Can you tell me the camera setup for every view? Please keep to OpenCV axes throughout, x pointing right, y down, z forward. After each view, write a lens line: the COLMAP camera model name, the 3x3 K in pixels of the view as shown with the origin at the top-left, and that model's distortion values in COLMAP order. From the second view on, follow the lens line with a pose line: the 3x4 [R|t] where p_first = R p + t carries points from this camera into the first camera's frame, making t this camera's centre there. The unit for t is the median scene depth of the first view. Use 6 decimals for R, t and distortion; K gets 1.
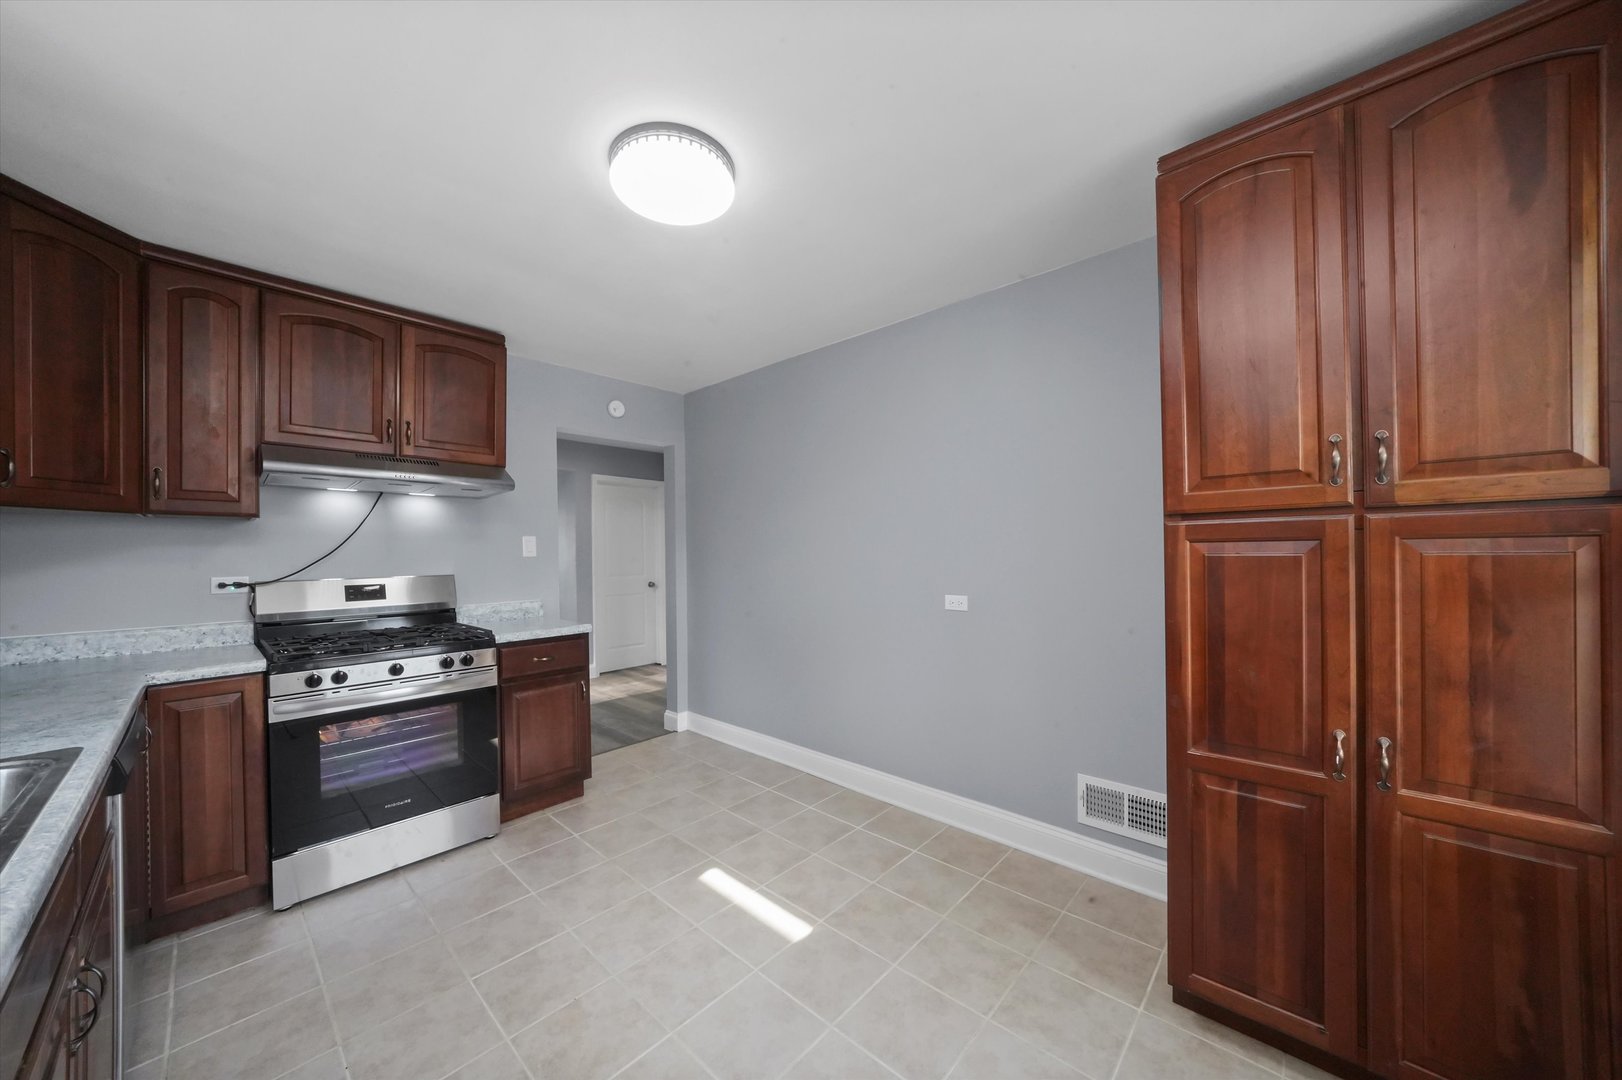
lens RADIAL K [[560.4, 0, 801.4], [0, 560.4, 554.3], [0, 0, 1]] dist [0.000502, 0.000141]
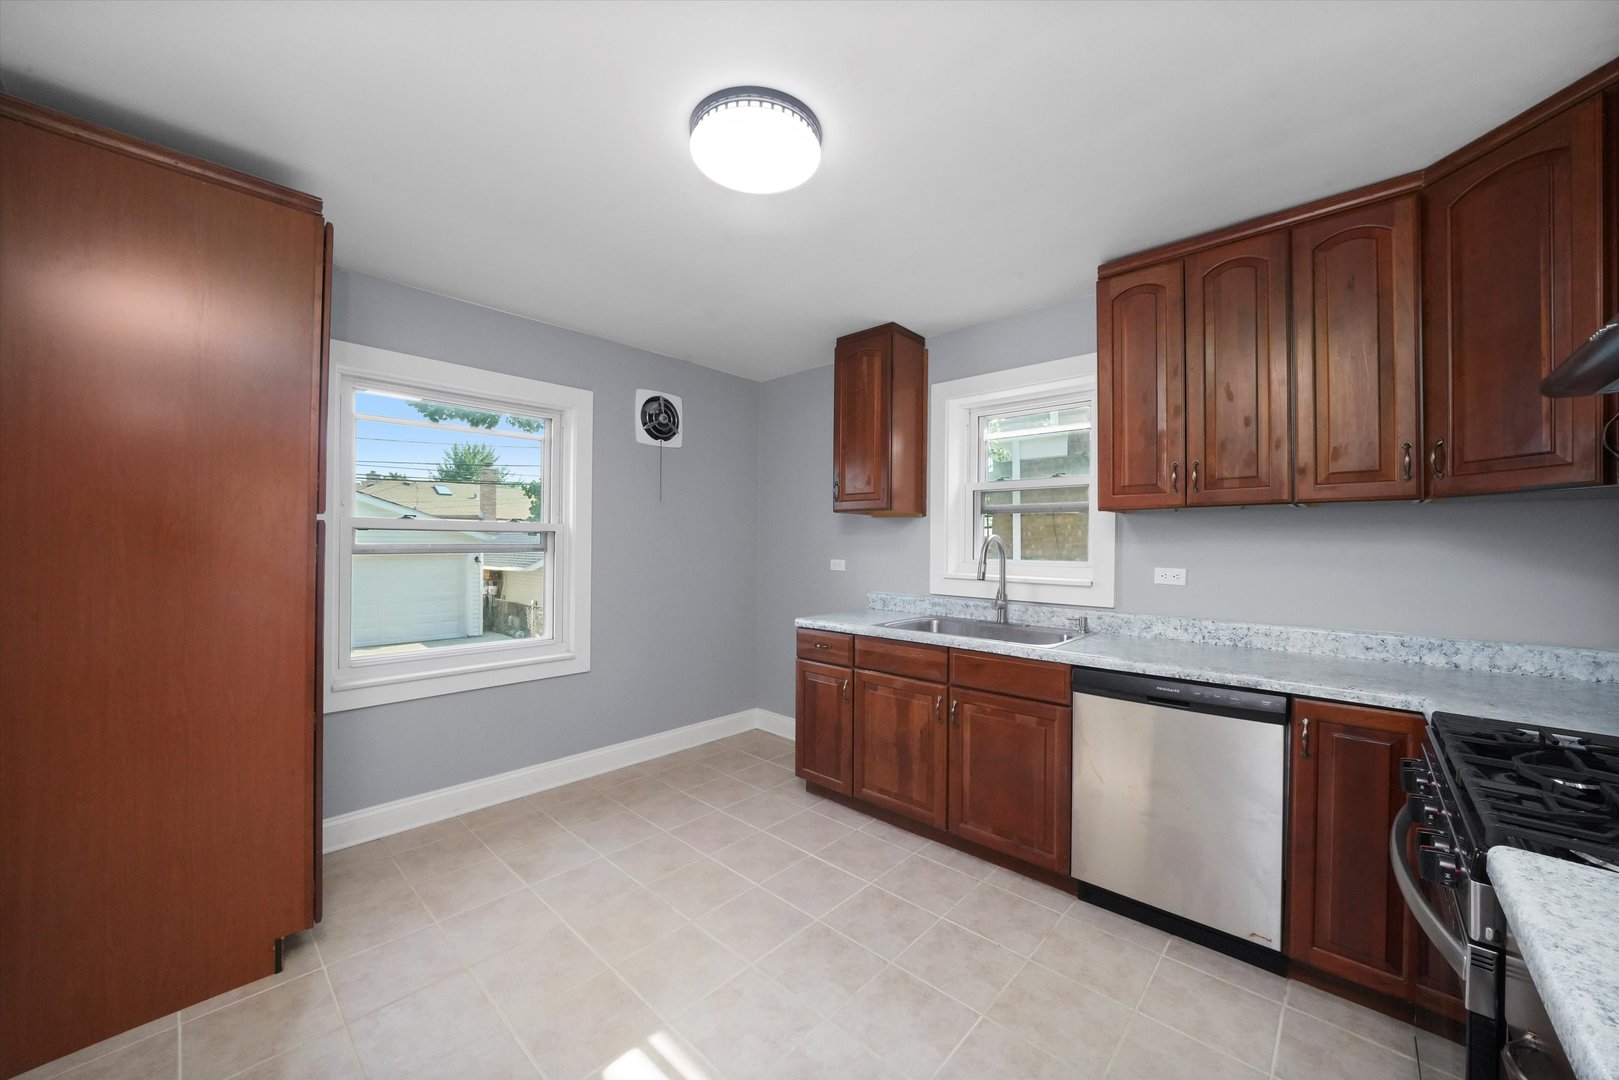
lens RADIAL K [[605.5, 0, 805.3], [0, 605.5, 543.1], [0, 0, 1]] dist [-0.012792, 0.000148]
pose [[-0.999998, -0.001043, -0.001940, -0.200252], [-0.001055, 0.999981, 0.006054, -0.008565], [0.001934, 0.006056, -0.999980, 1.310302]]
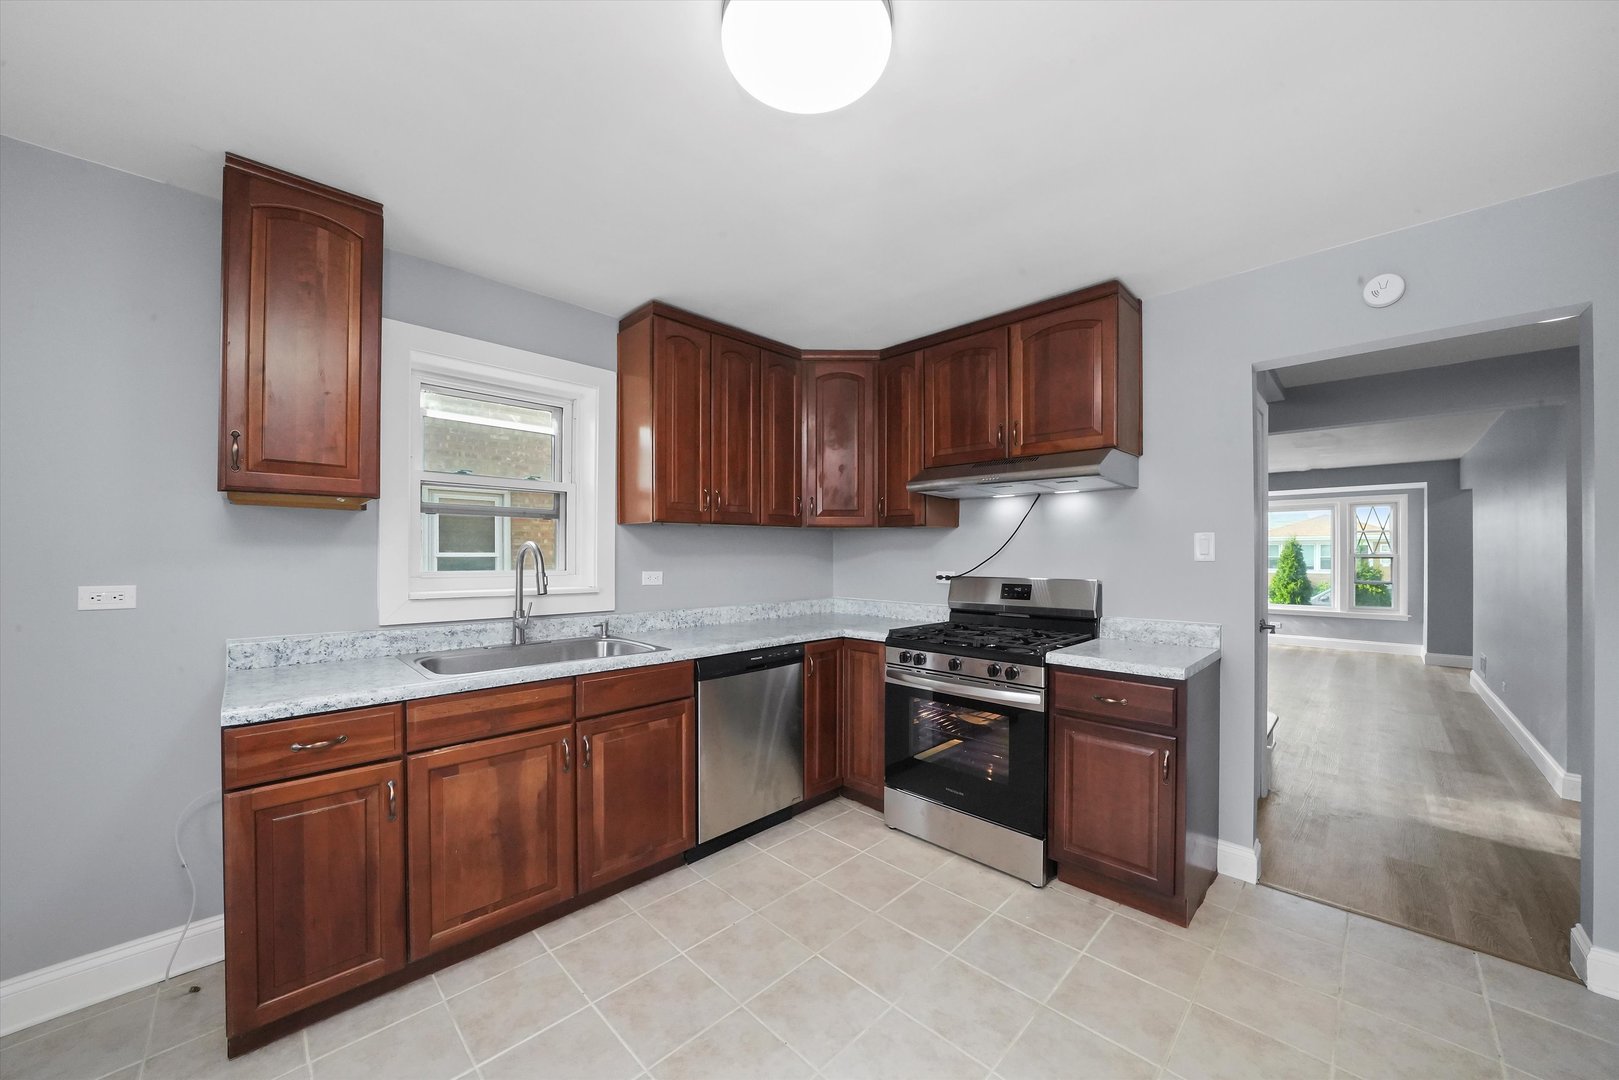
lens RADIAL K [[581.5, 0, 809.1], [0, 581.5, 553.8], [0, 0, 1]] dist [-0.016811, 0.000003]
pose [[-0.027563, 0.007051, -0.999595, 0.334880], [-0.008180, 0.999940, 0.007279, -0.007815], [0.999587, 0.008378, -0.027504, 0.672415]]
